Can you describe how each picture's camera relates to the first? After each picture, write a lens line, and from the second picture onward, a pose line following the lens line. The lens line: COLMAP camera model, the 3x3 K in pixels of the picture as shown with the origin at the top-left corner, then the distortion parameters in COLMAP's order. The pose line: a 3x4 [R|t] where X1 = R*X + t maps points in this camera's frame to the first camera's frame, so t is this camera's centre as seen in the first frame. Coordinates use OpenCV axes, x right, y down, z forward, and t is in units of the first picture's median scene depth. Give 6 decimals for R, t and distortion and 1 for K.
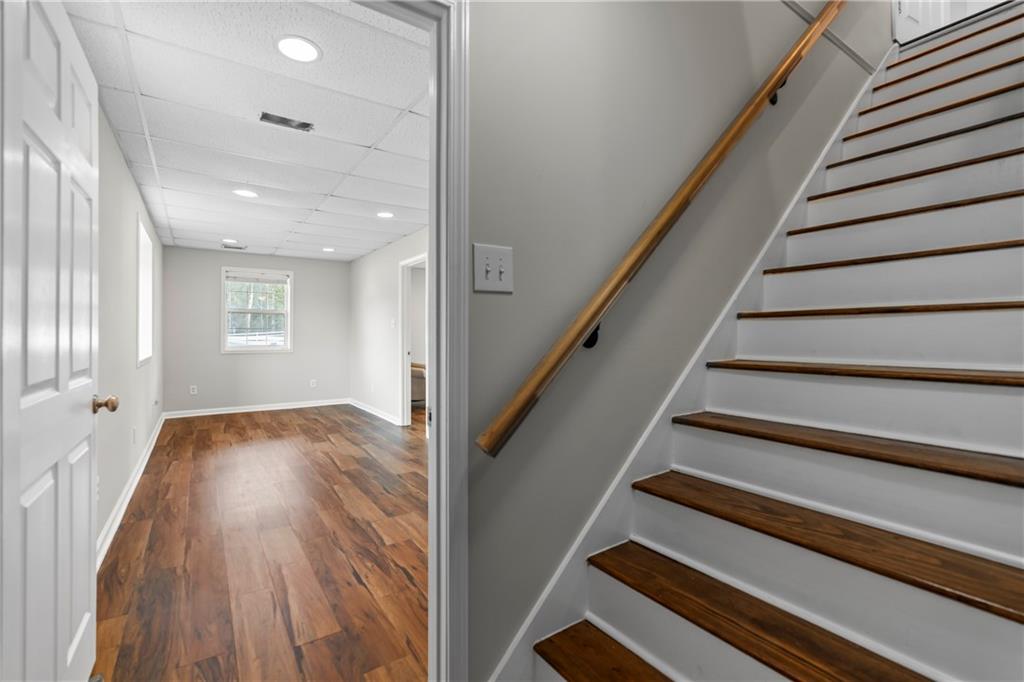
lens RADIAL K [[460.3, 0, 512.4], [0, 460.3, 338.8], [0, 0, 1]] dist [-0.015834, 0.004388]
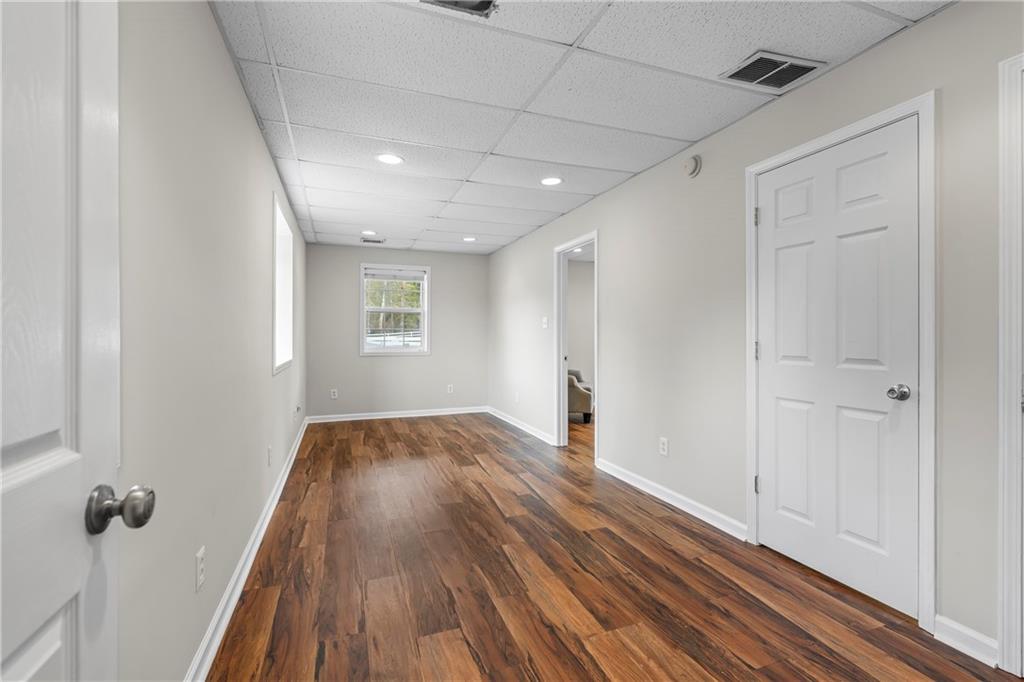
lens RADIAL K [[460.3, 0, 510.4], [0, 460.3, 341.5], [0, 0, 1]] dist [-0.015834, 0.004388]
pose [[0.969566, 0.002418, -0.244817, -0.135839], [-0.001323, 0.999988, 0.004639, -0.002447], [0.244825, -0.004174, 0.969558, 0.204978]]
